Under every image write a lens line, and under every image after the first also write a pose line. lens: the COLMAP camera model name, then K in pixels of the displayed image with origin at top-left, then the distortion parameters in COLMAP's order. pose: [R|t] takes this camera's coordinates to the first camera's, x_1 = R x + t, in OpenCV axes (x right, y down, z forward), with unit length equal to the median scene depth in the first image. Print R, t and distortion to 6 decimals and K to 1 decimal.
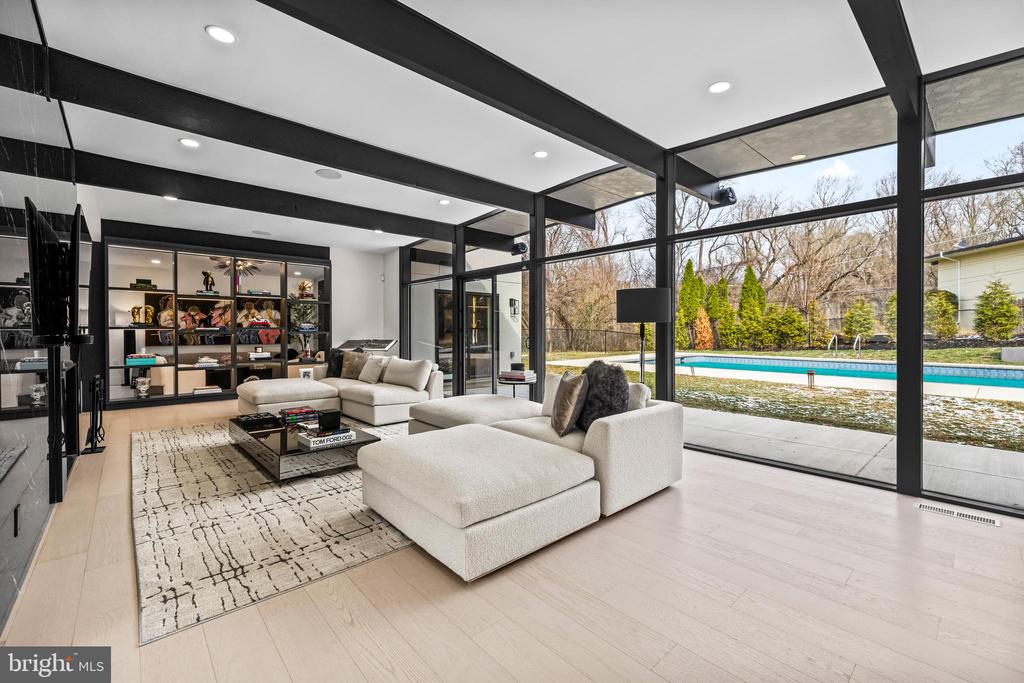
lens RADIAL K [[434.2, 0, 518.3], [0, 434.2, 334.6], [0, 0, 1]] dist [-0.002995, 0.002032]
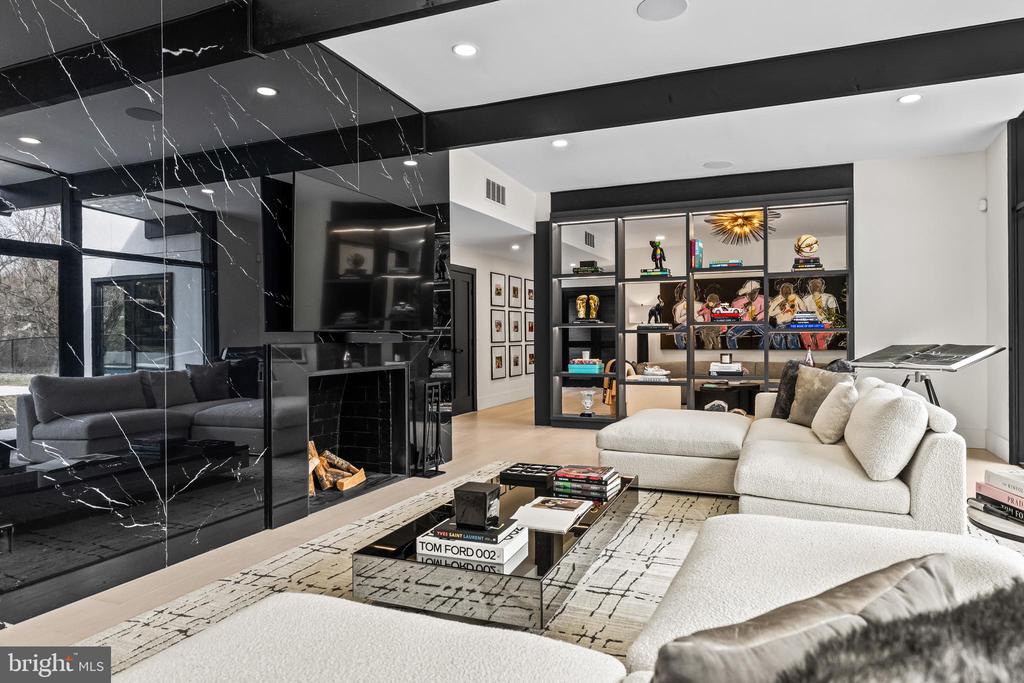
lens RADIAL K [[650.8, 0, 510.7], [0, 650.8, 335.2], [0, 0, 1]] dist [-0.002924, 0.007001]
pose [[0.412196, -0.001783, -0.911093, 0.093917], [-0.000439, 0.999998, -0.002156, 0.003756], [0.911095, 0.001288, 0.412194, 0.295852]]
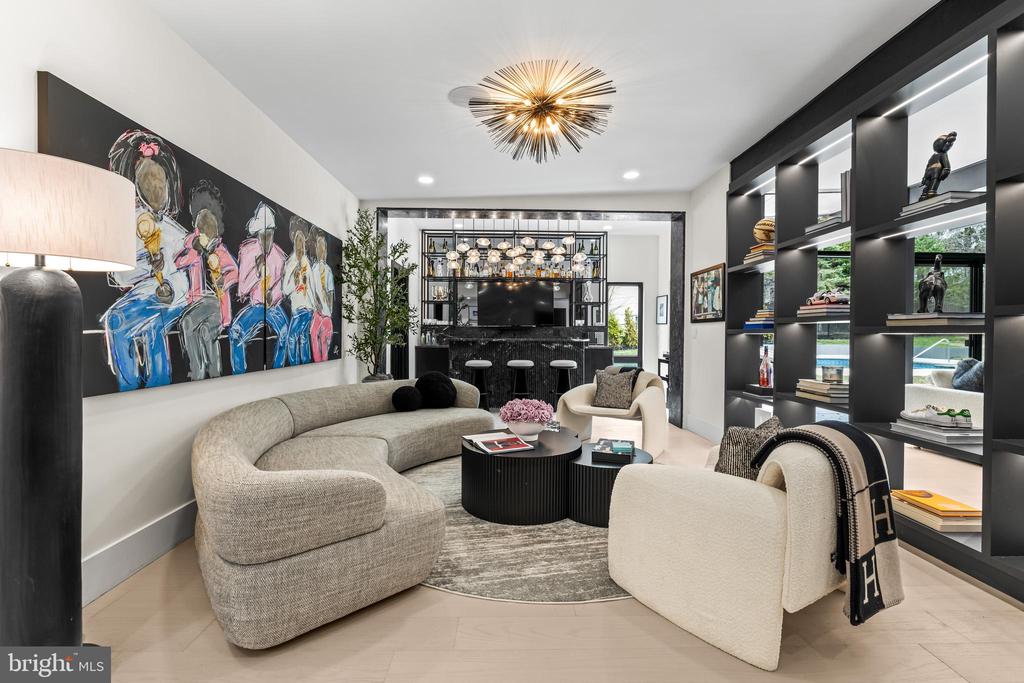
lens RADIAL K [[459.7, 0, 512.8], [0, 459.7, 337.4], [0, 0, 1]] dist [0.000028, 0.000058]
pose [[0.656591, 0.000735, 0.754247, -0.932912], [-0.002323, 0.999997, 0.001047, 0.001454], [-0.754244, -0.002439, 0.656590, 0.806745]]
